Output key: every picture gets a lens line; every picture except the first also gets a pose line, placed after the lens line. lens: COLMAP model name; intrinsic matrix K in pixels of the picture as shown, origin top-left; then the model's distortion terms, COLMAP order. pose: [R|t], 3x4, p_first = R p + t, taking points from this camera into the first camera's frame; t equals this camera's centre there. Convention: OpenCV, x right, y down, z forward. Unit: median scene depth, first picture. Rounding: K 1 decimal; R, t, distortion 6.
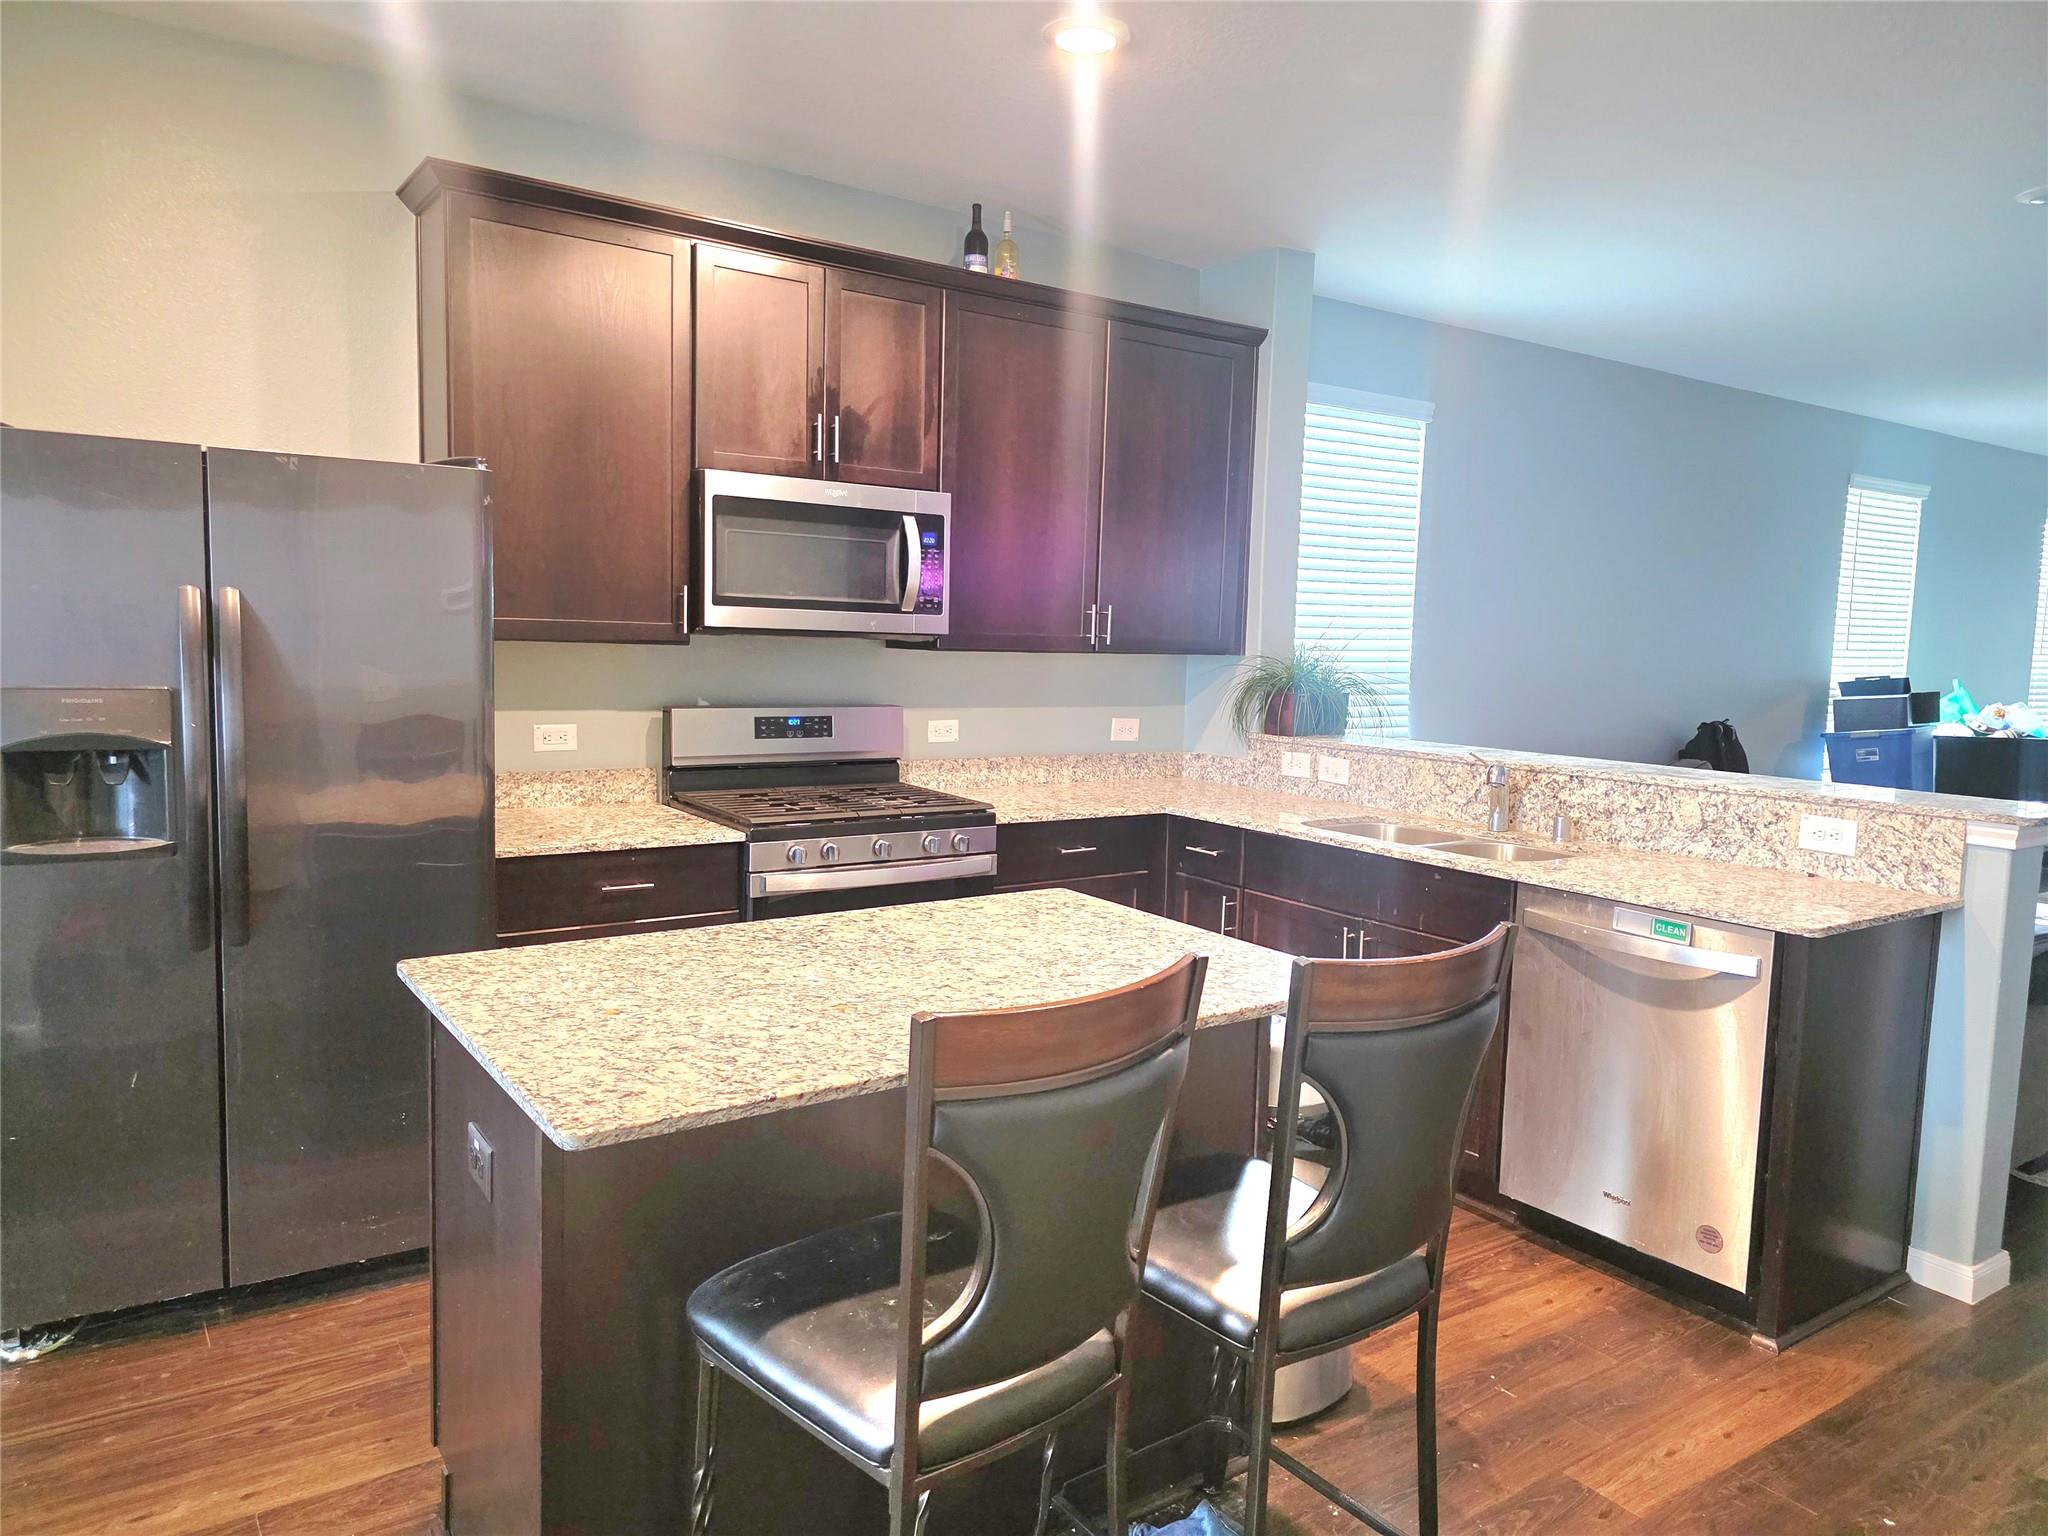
lens RADIAL K [[1377.6, 0, 1016.6], [0, 1377.6, 770.4], [0, 0, 1]] dist [0.045534, -0.045562]
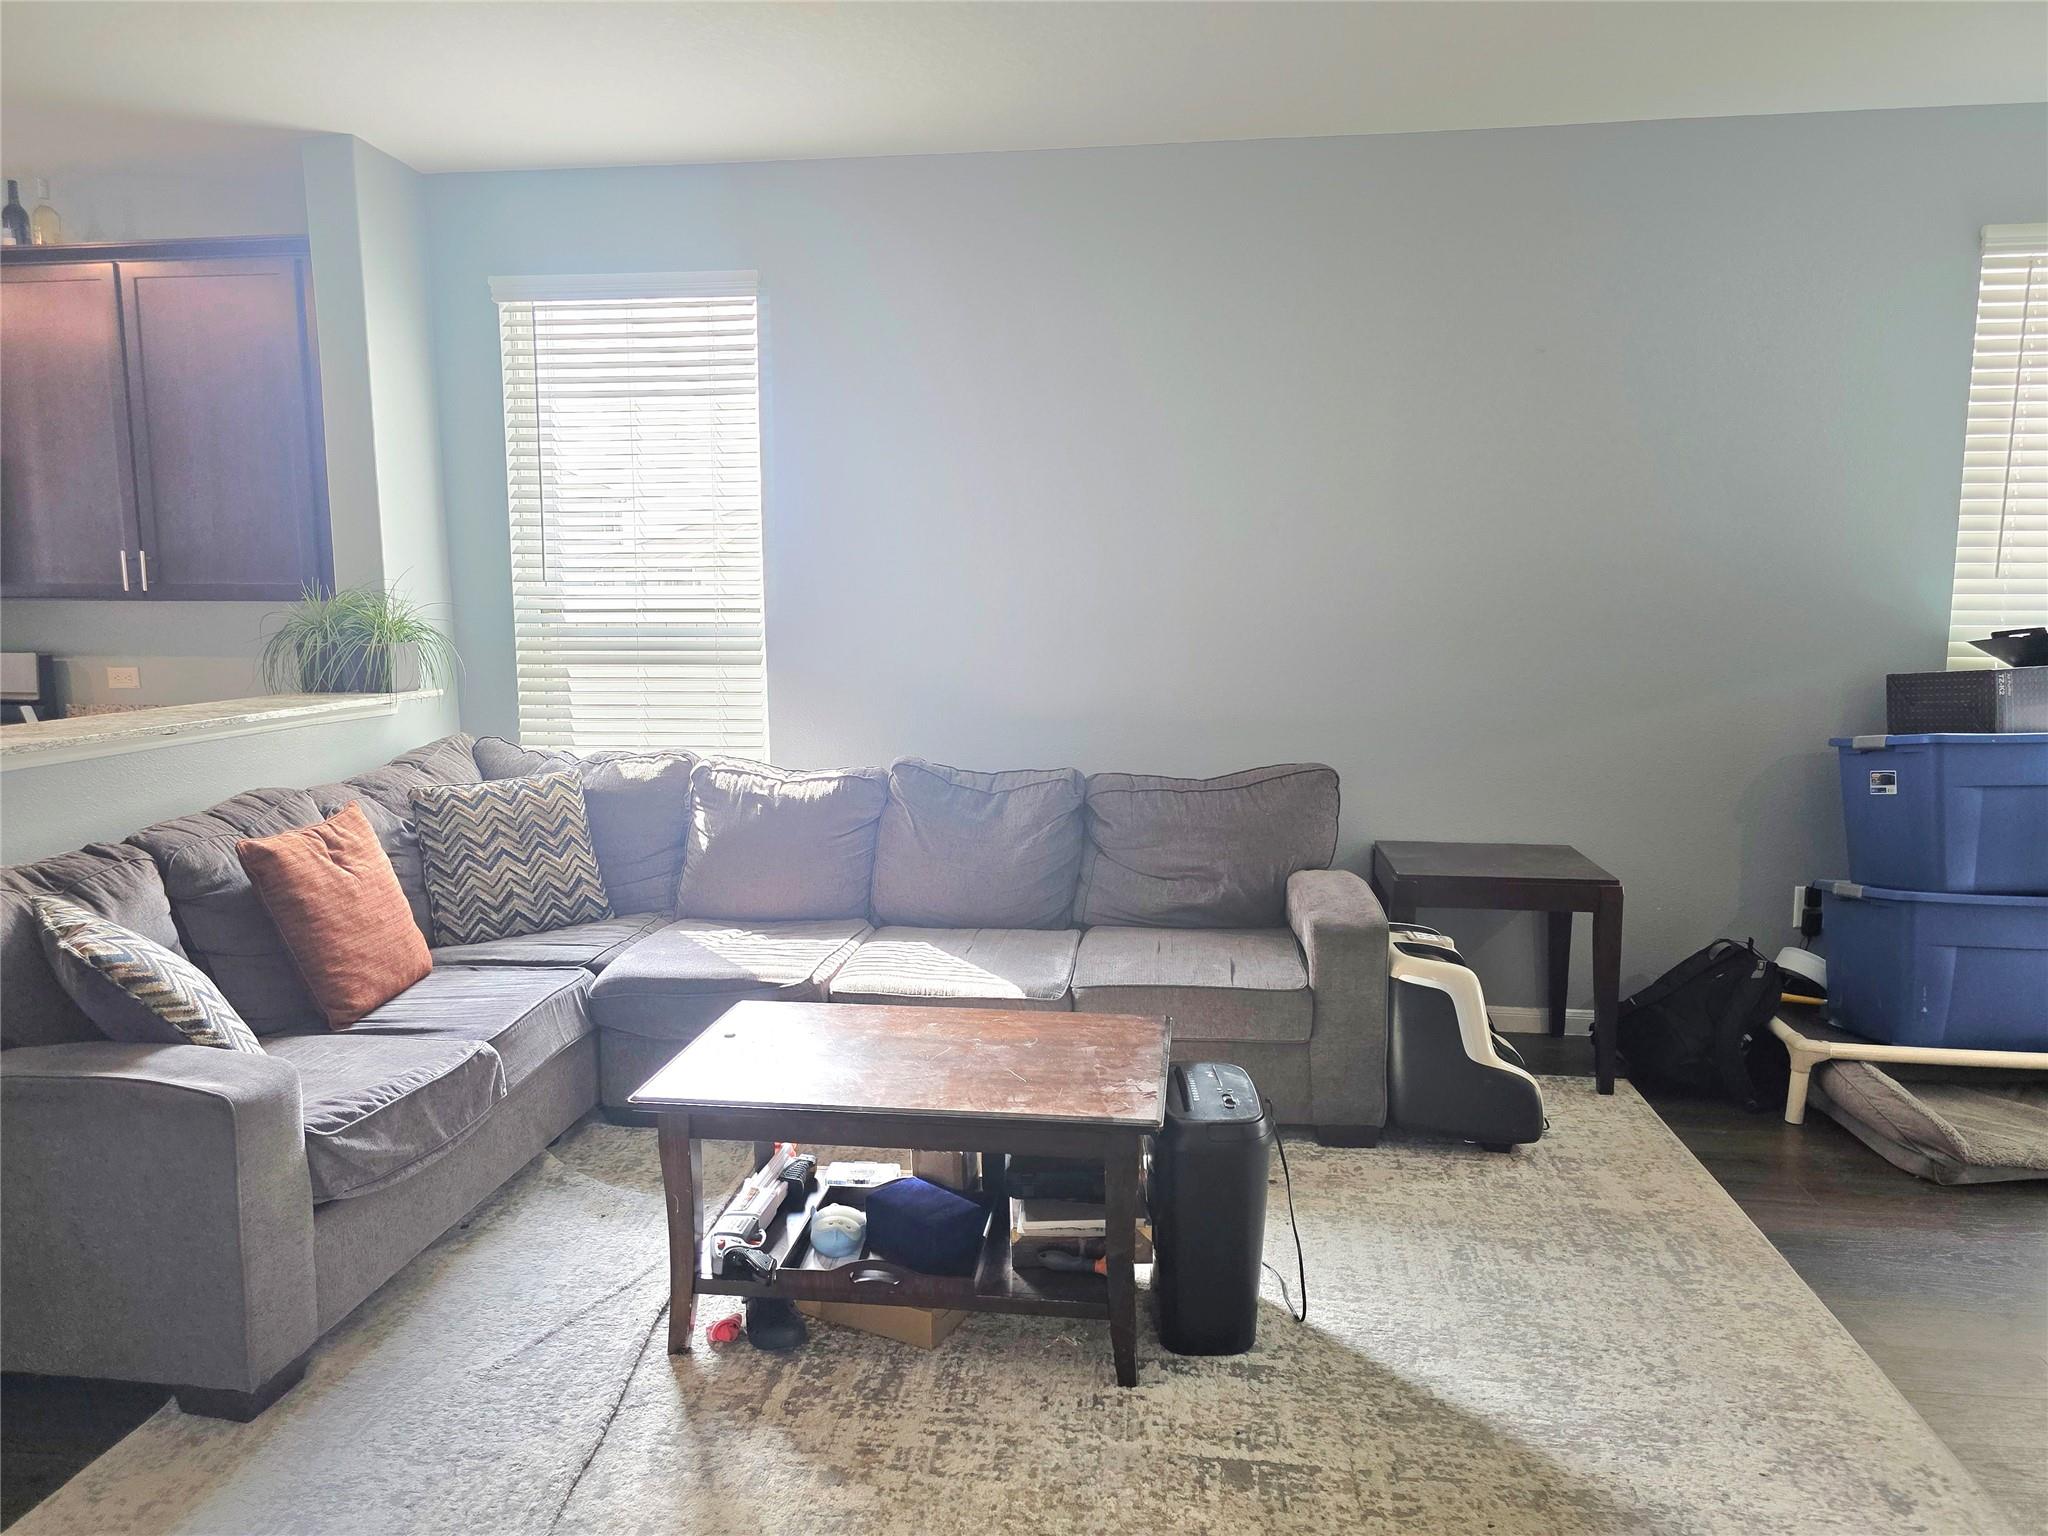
lens RADIAL K [[1377.6, 0, 1016.6], [0, 1377.6, 770.4], [0, 0, 1]] dist [0.045534, -0.045562]
pose [[0.728194, 0.058324, -0.682885, 1.342297], [-0.046887, 0.998278, 0.035263, -0.031282], [0.683766, 0.006340, 0.729674, 0.784664]]
